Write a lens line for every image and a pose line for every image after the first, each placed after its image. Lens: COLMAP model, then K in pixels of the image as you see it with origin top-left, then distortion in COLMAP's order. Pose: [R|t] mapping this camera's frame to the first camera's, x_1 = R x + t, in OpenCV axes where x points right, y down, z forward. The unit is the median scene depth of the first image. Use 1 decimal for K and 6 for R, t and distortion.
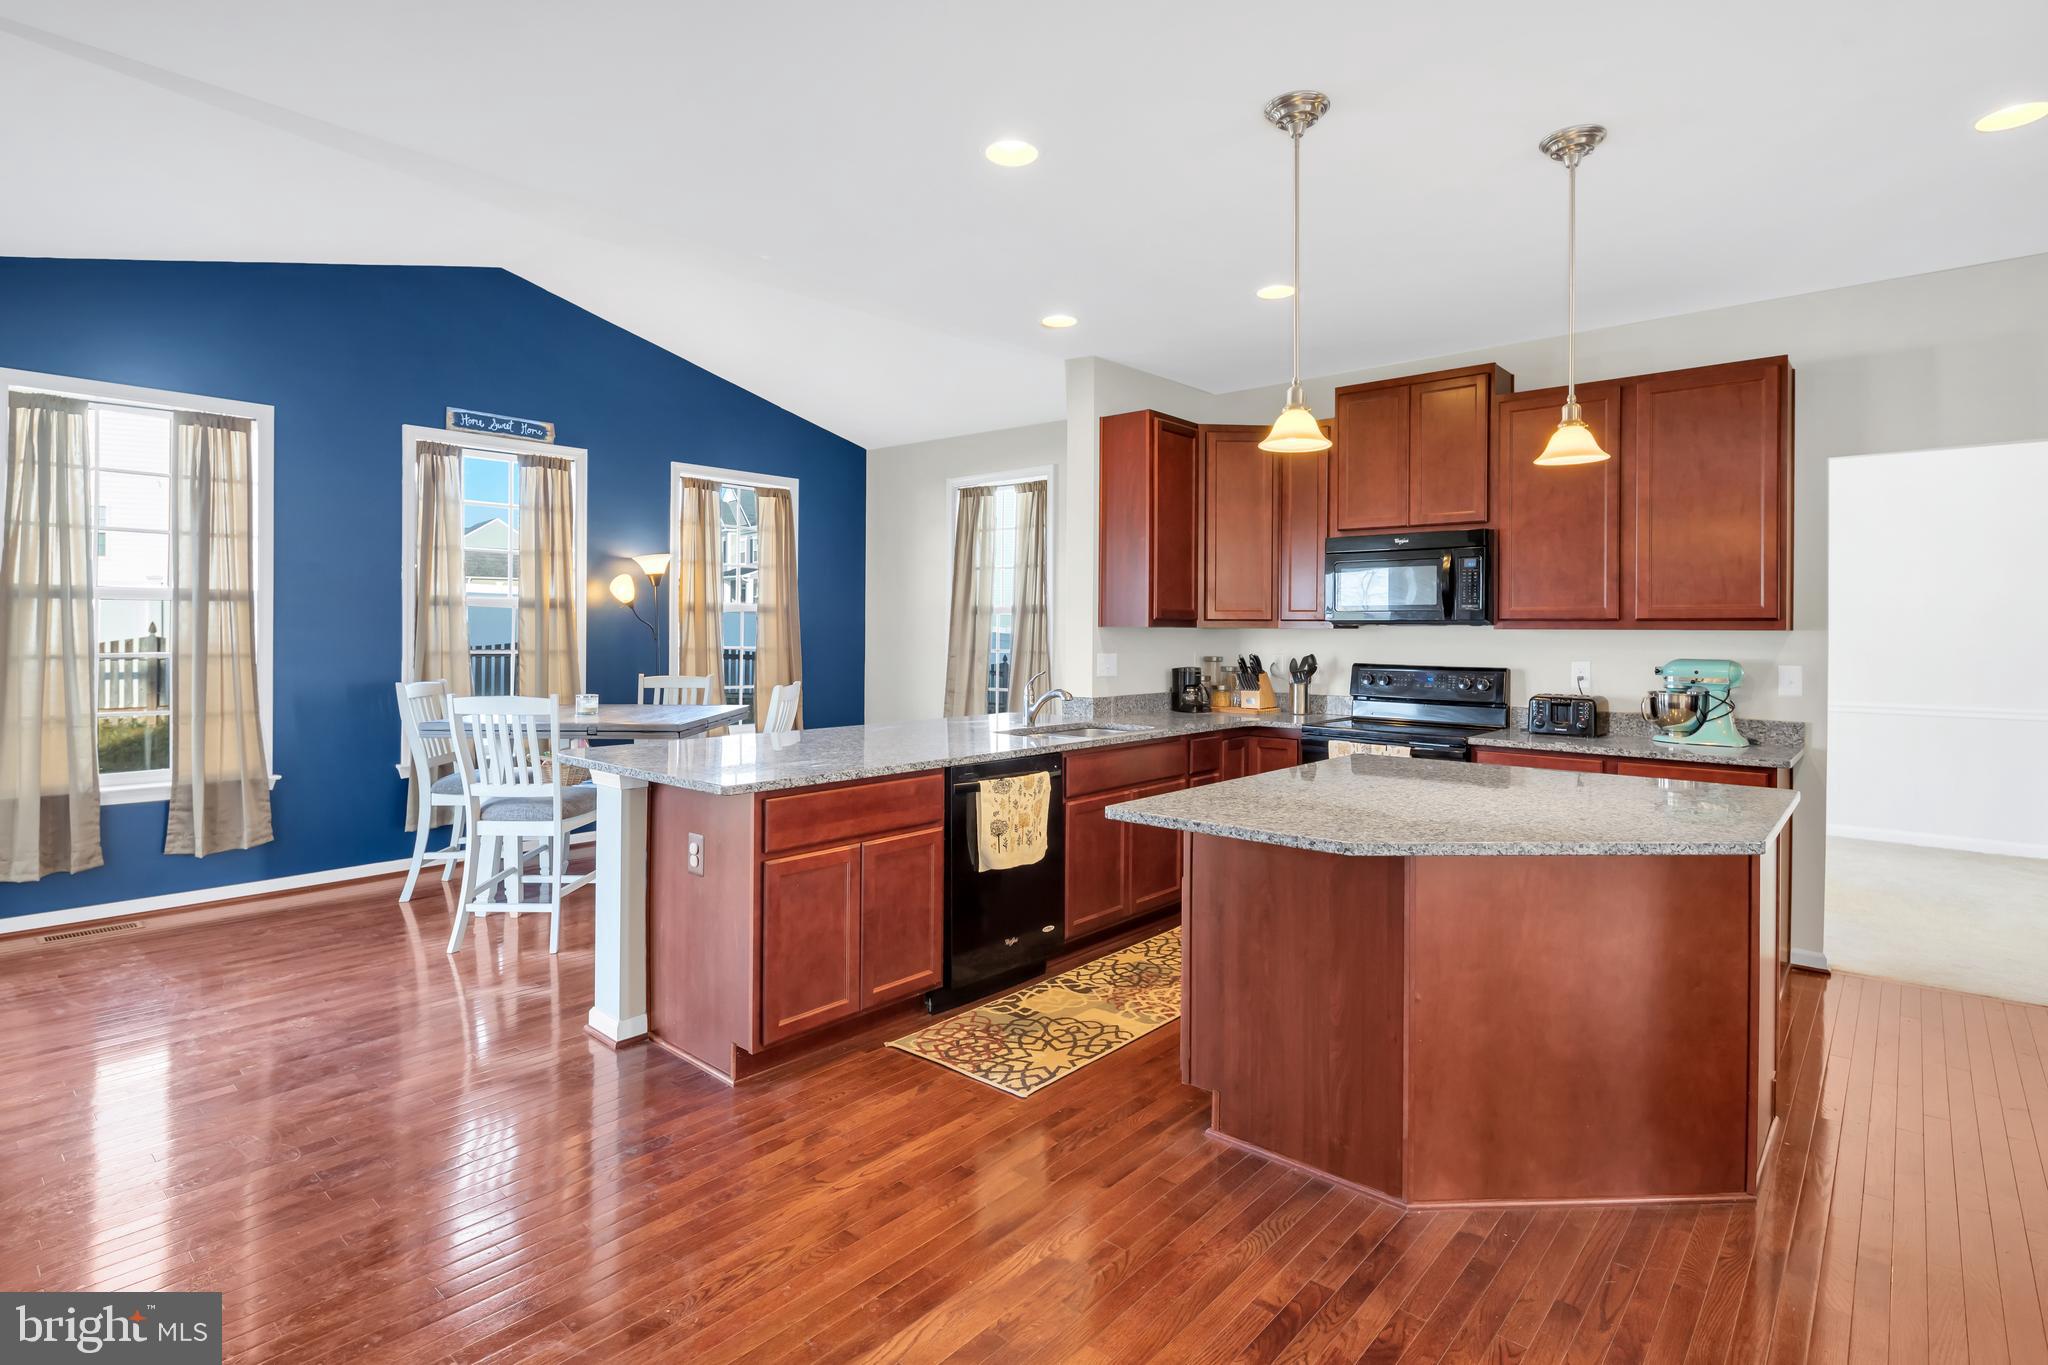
lens RADIAL K [[1011.9, 0, 1023.1], [0, 1011.9, 627.4], [0, 0, 1]] dist [0.001050, -0.000636]
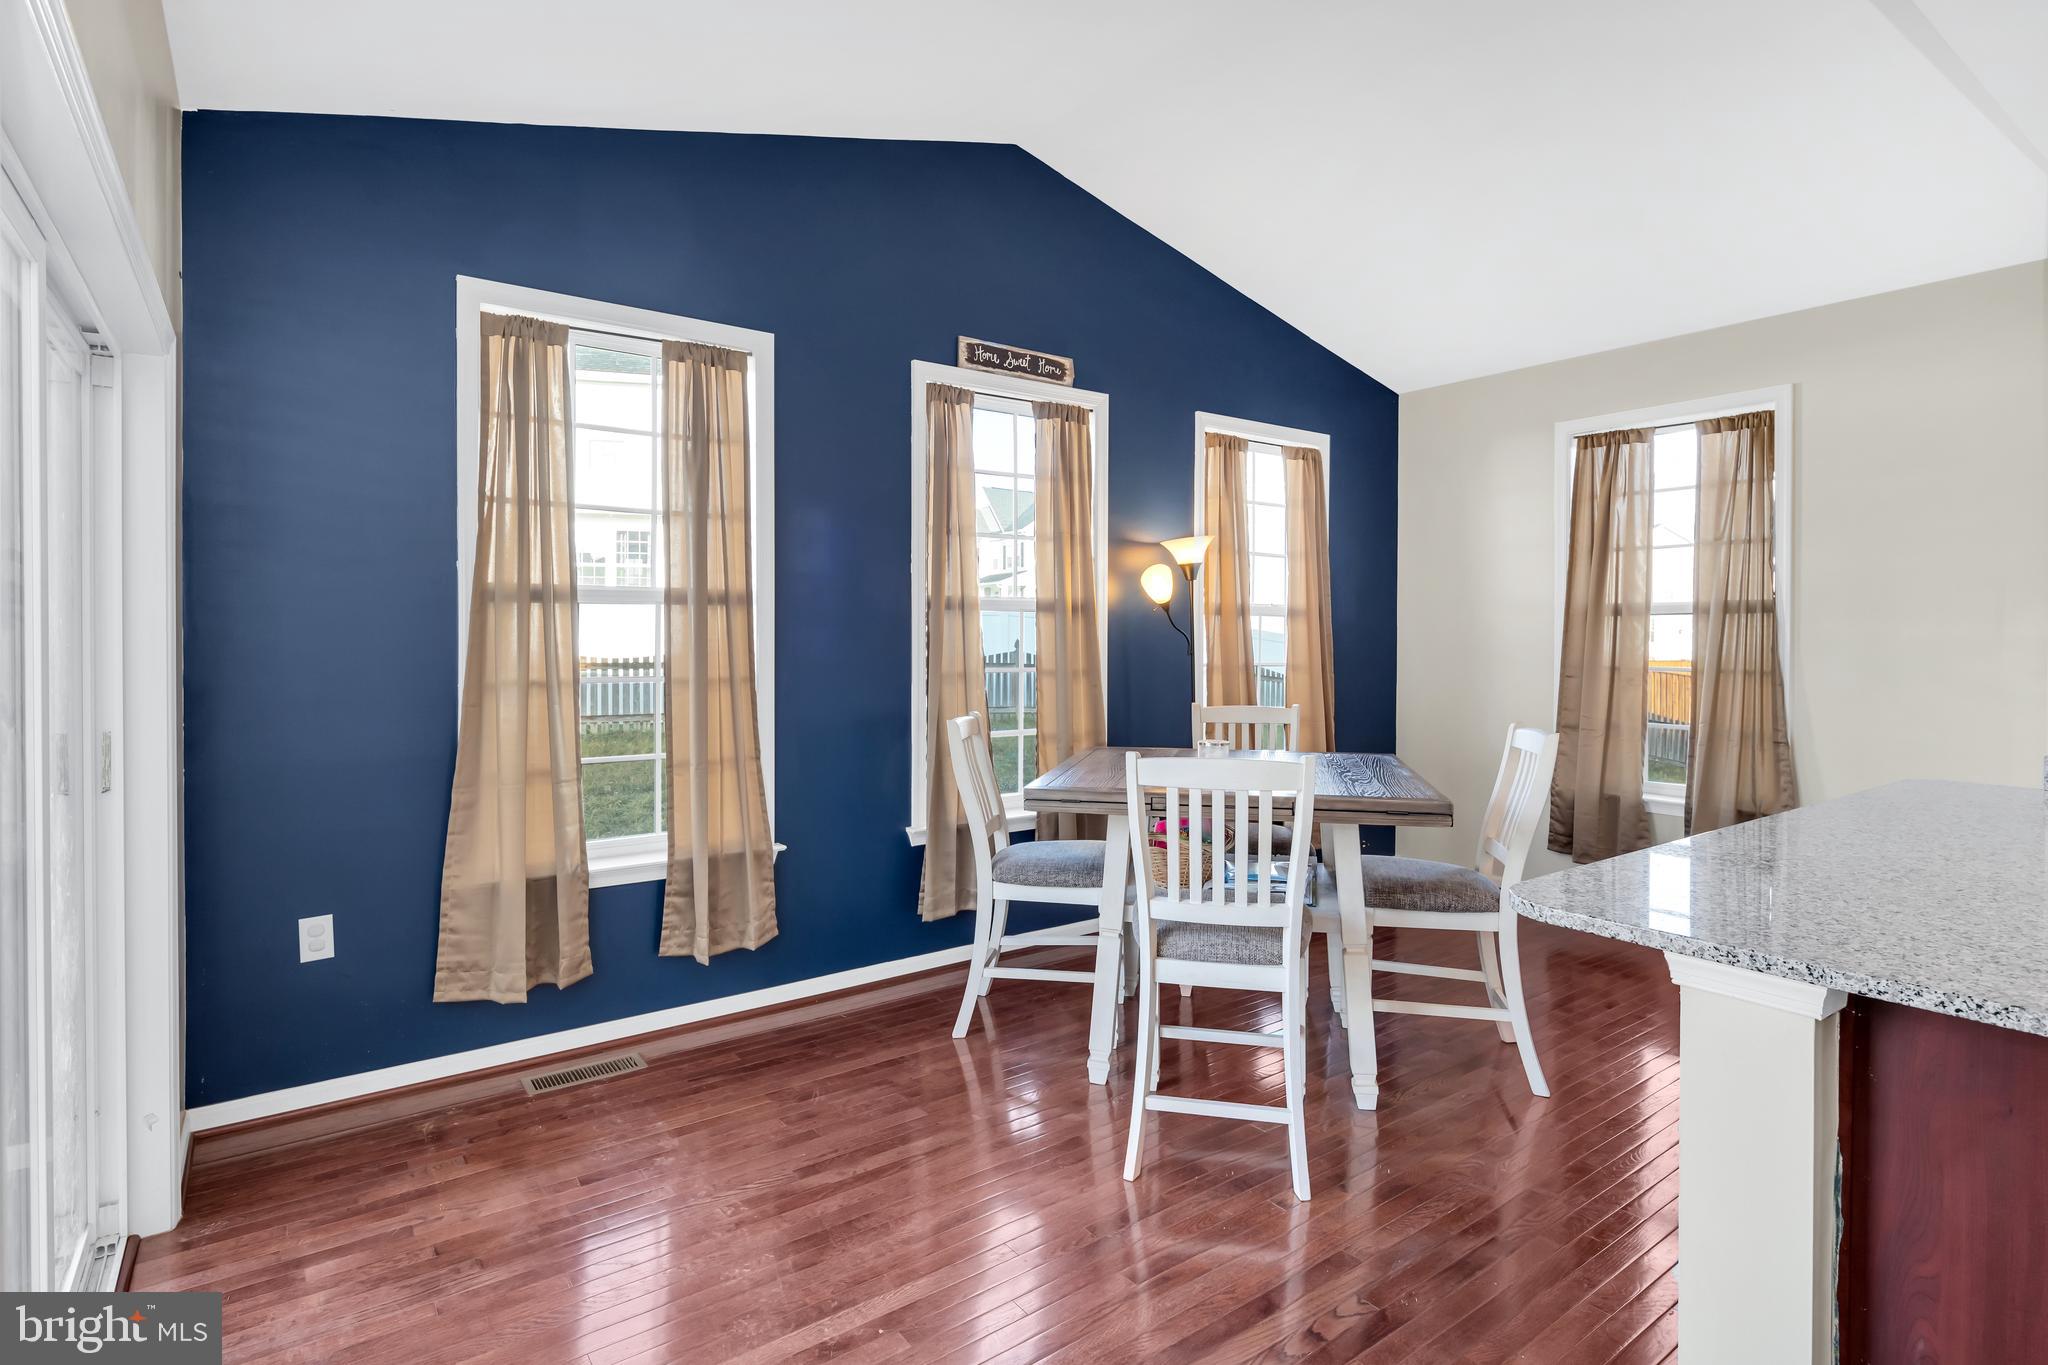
lens RADIAL K [[1019.1, 0, 1018.9], [0, 1019.1, 642.5], [0, 0, 1]] dist [0.002797, -0.002113]
pose [[0.975015, -0.004269, -0.222099, -0.409377], [0.006183, 0.999949, 0.007925, -0.003361], [0.222054, -0.009100, 0.974992, 0.328485]]
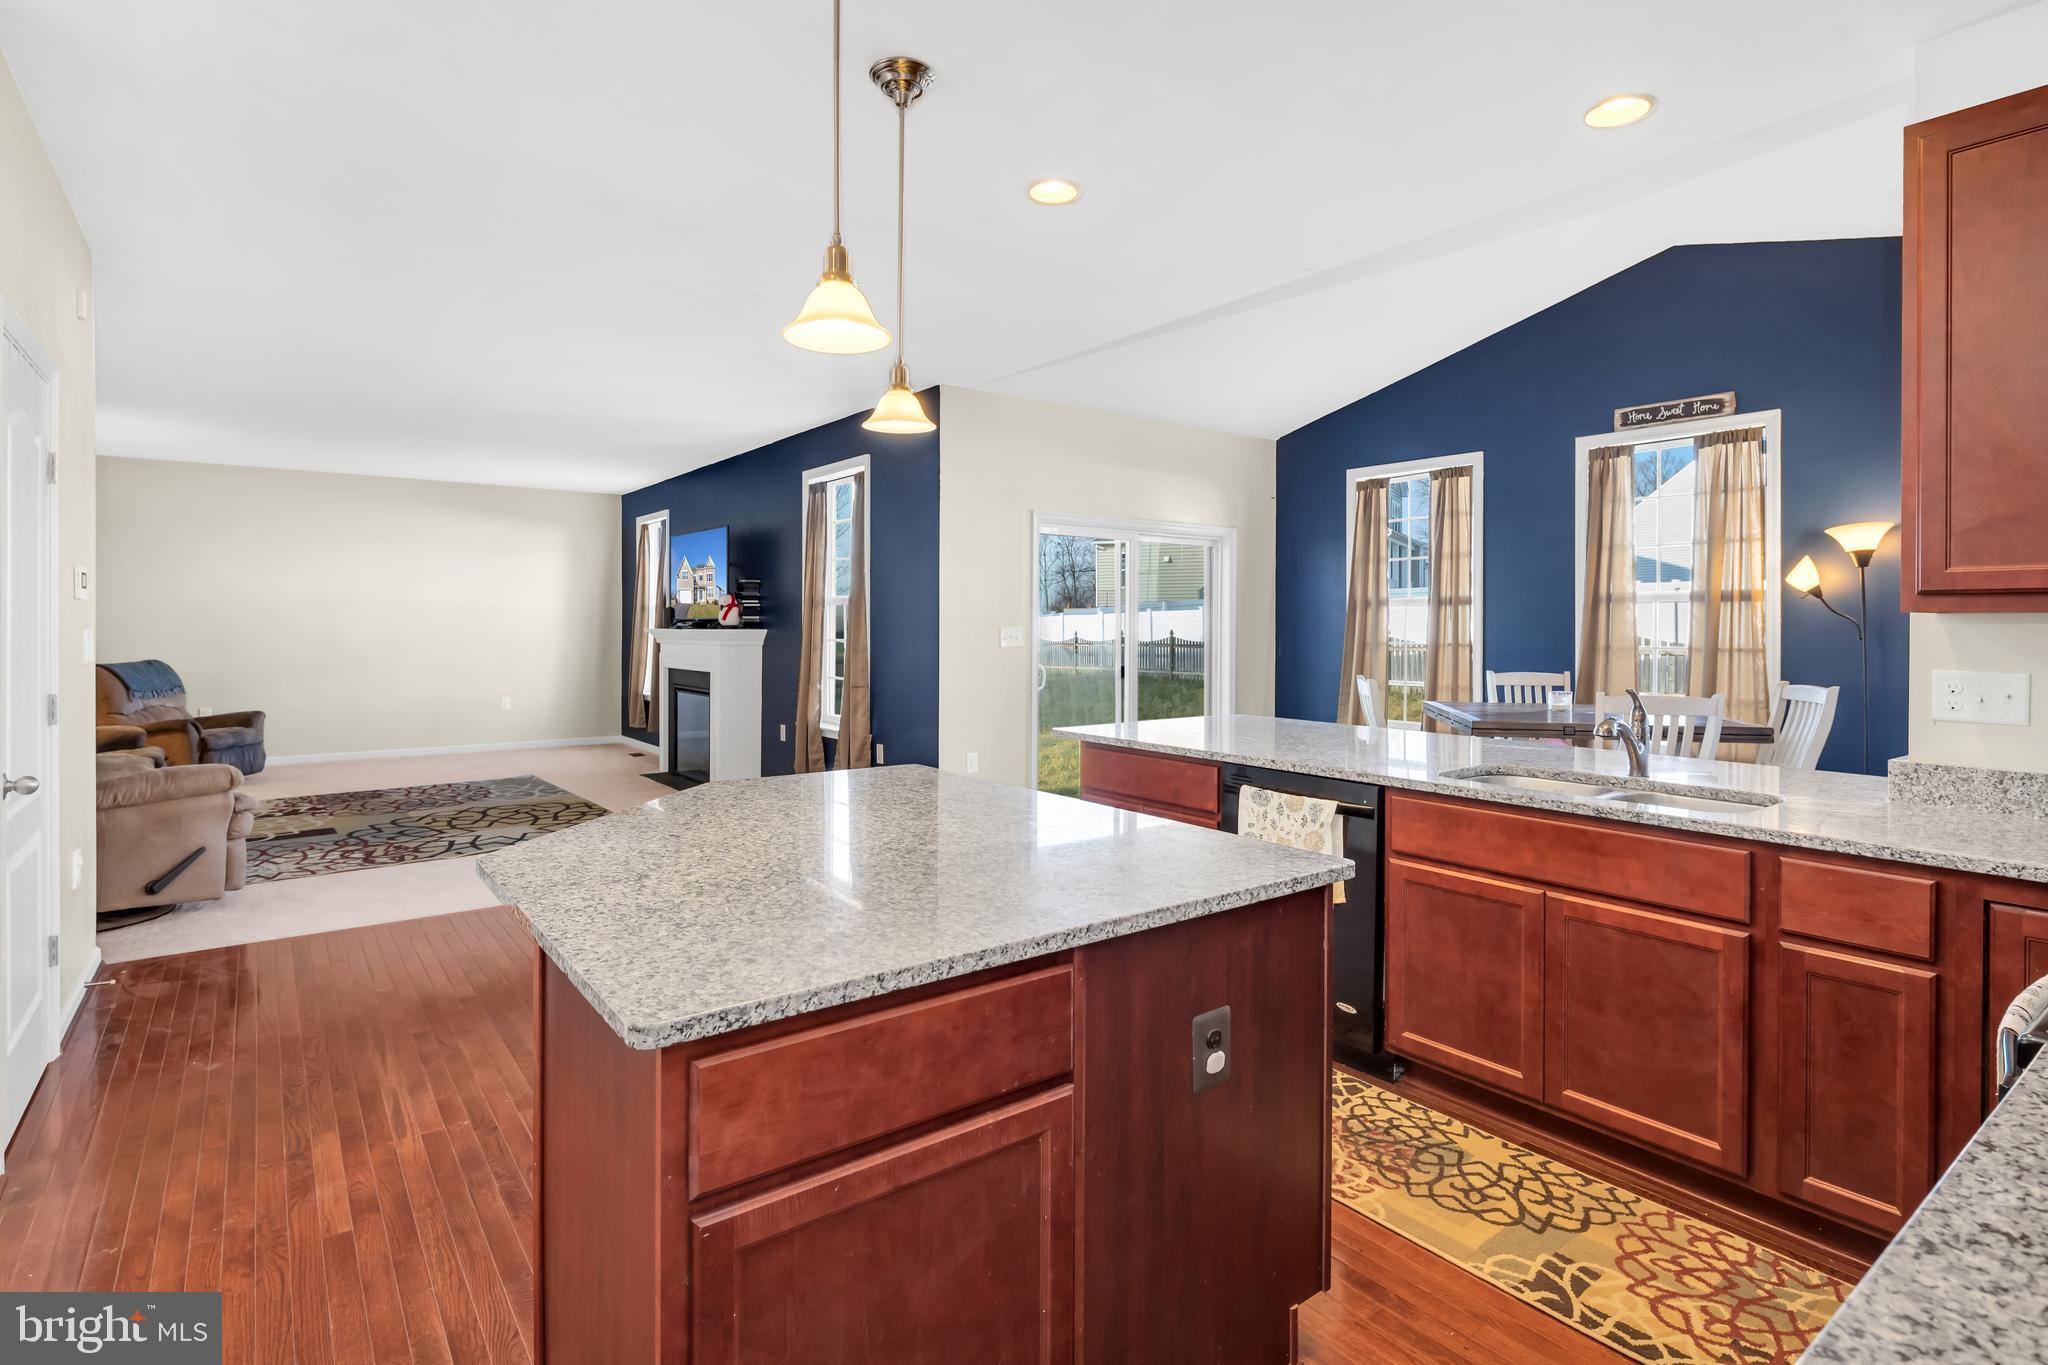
lens RADIAL K [[1011.9, 0, 1023.1], [0, 1011.9, 627.4], [0, 0, 1]] dist [0.001050, -0.000636]
pose [[-0.208074, -0.001468, -0.978112, 0.632689], [-0.001694, 0.999998, -0.001140, 0.006786], [0.978112, 0.001420, -0.208077, 0.699301]]
